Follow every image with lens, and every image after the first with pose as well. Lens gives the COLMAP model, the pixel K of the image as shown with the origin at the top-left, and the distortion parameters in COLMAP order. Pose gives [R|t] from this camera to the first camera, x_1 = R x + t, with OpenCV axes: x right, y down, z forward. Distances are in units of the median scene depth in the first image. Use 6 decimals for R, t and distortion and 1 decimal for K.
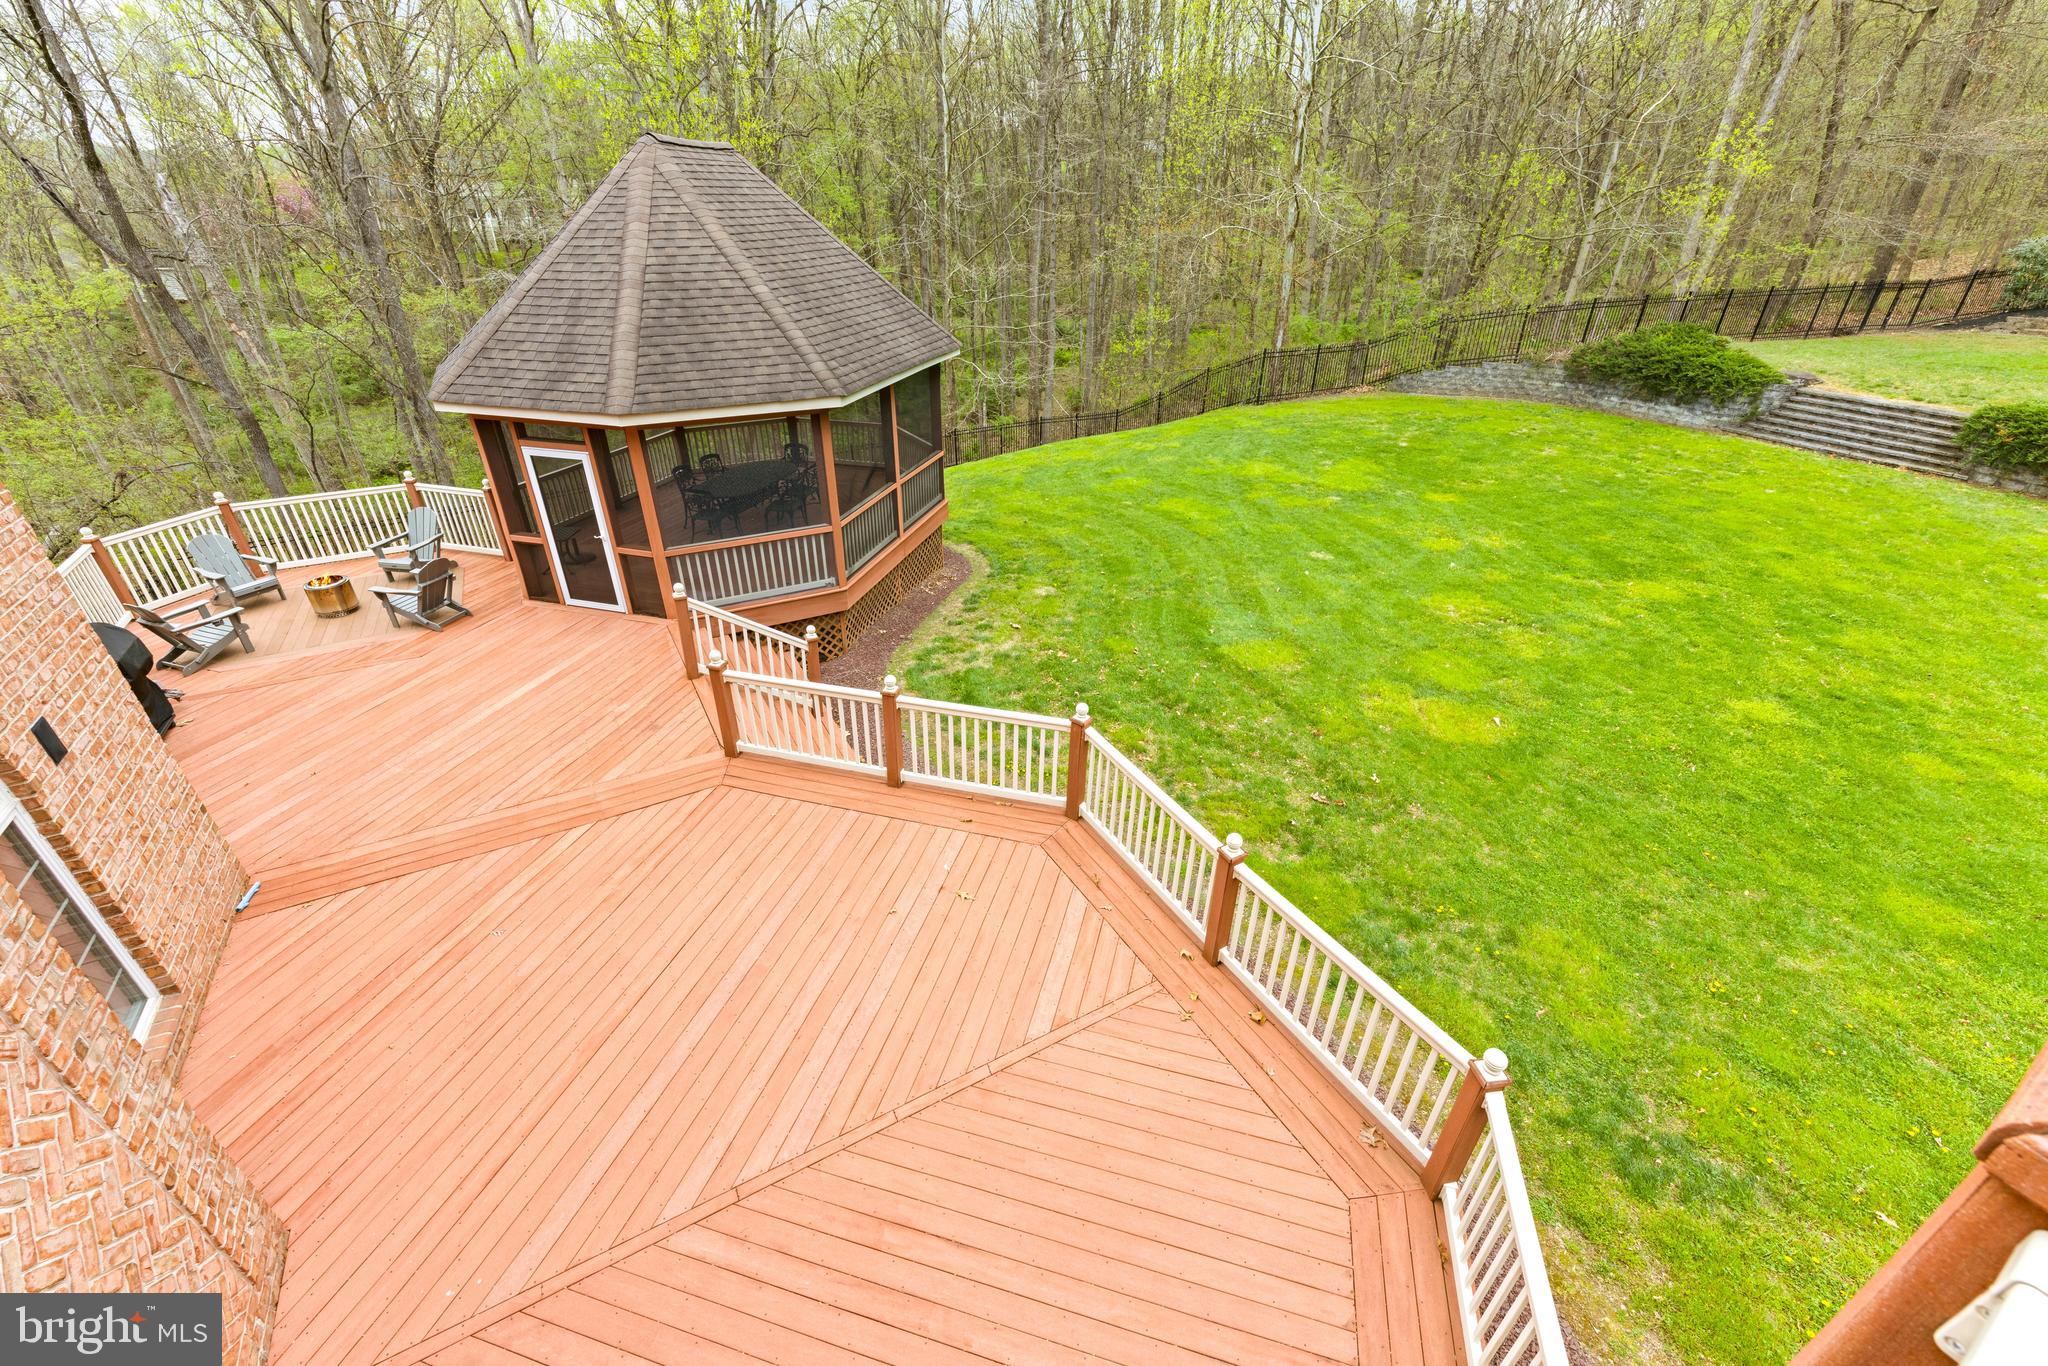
lens RADIAL K [[823.2, 0, 1033.1], [0, 823.2, 680.9], [0, 0, 1]] dist [-0.000780, -0.000171]
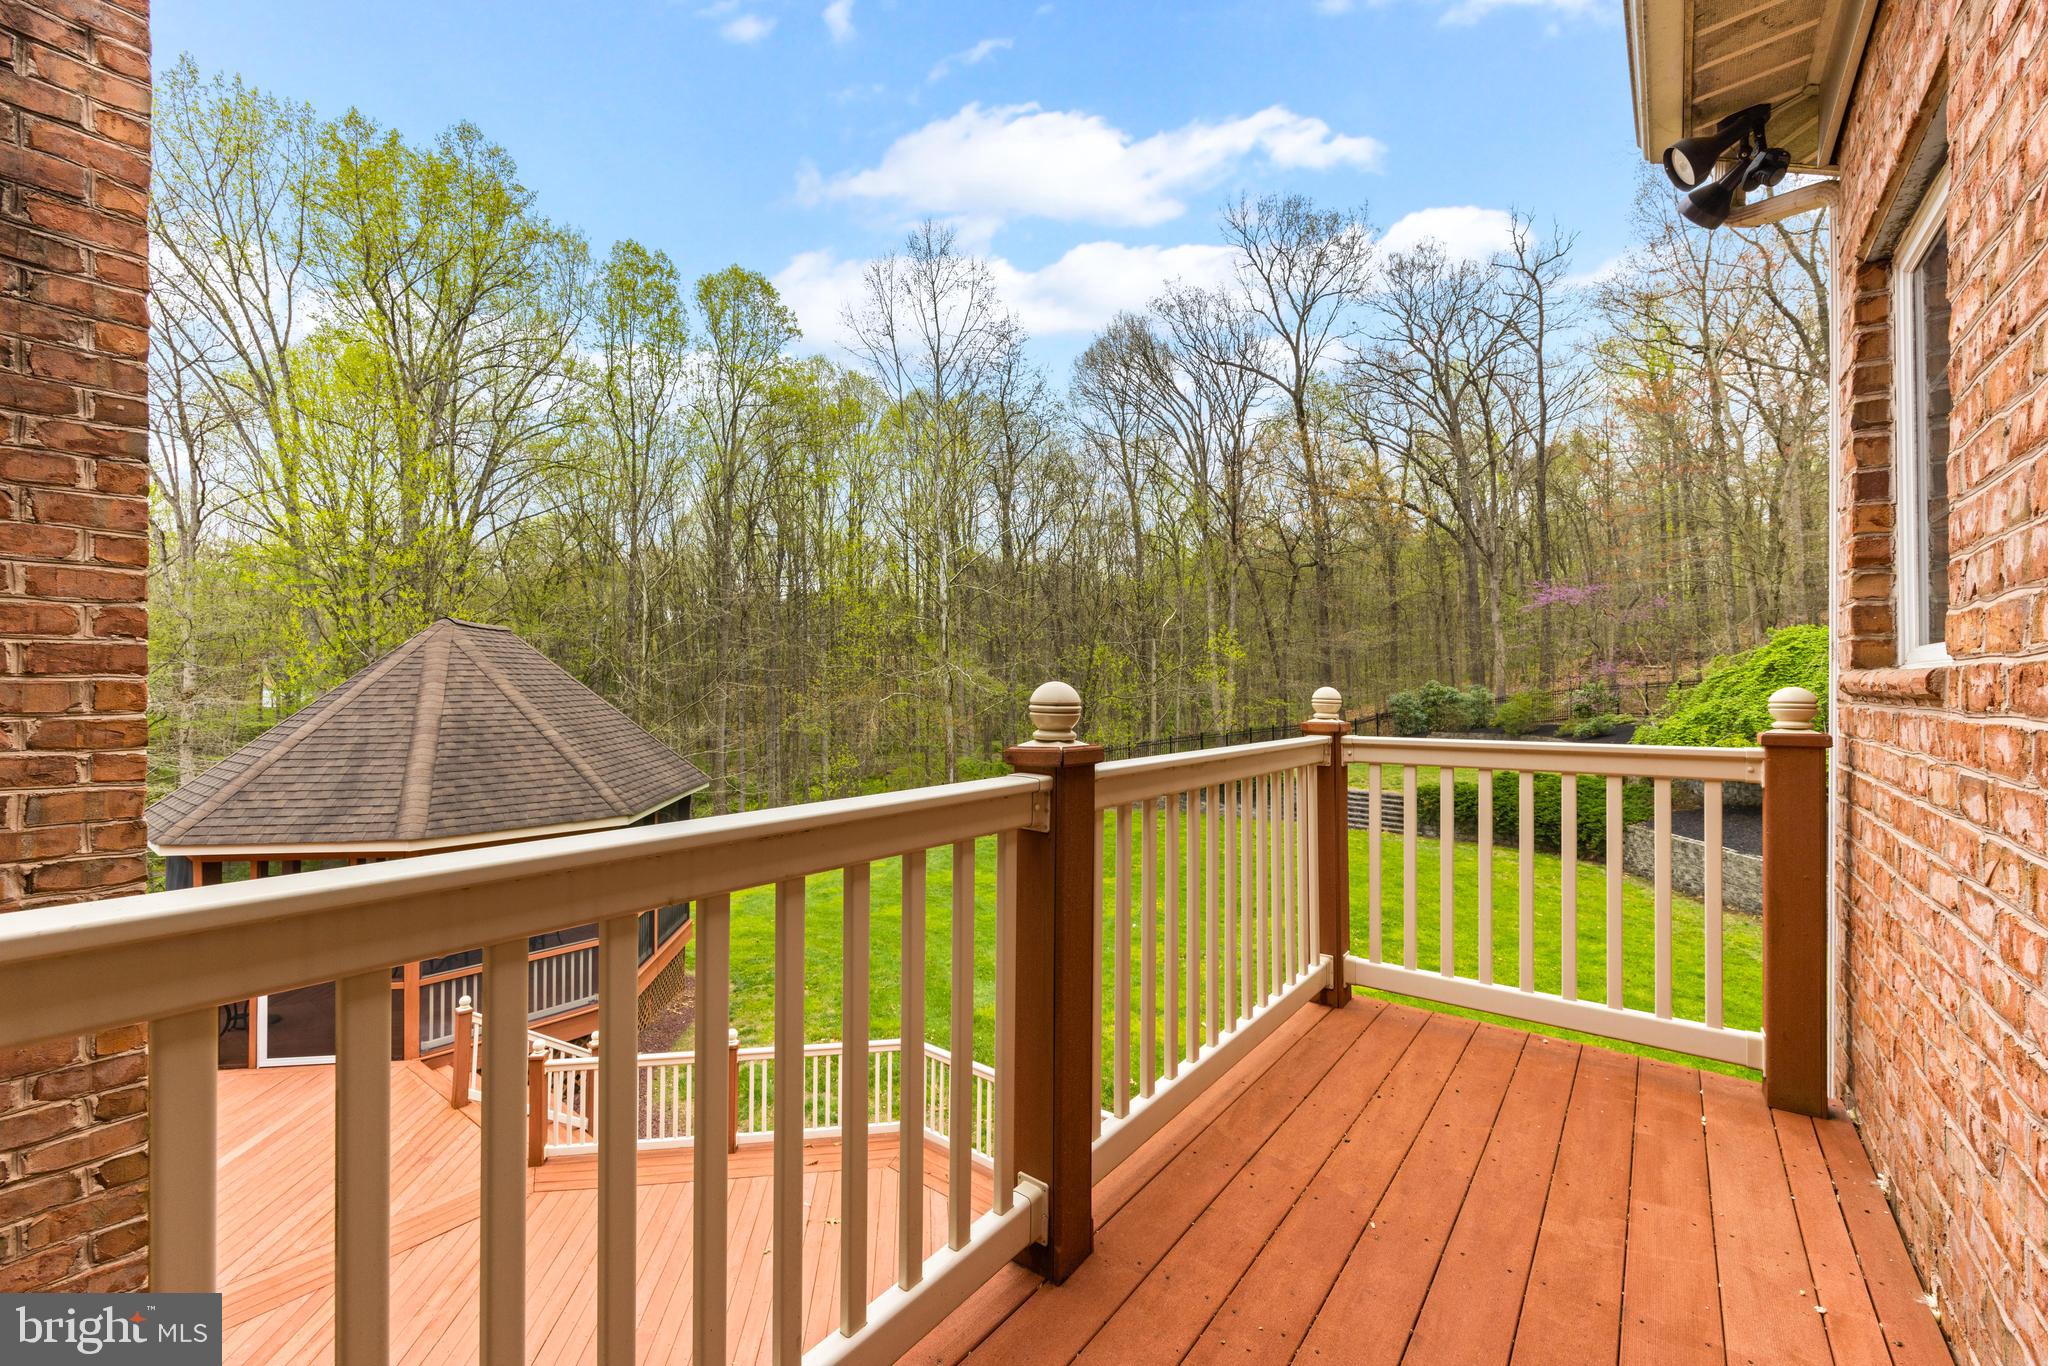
lens RADIAL K [[823.2, 0, 1033.1], [0, 823.2, 680.9], [0, 0, 1]] dist [-0.000780, -0.000171]
pose [[0.922029, -0.005843, 0.387077, -0.102494], [0.200176, 0.863030, -0.463798, 0.082760], [-0.331349, 0.505118, 0.796908, -0.111234]]
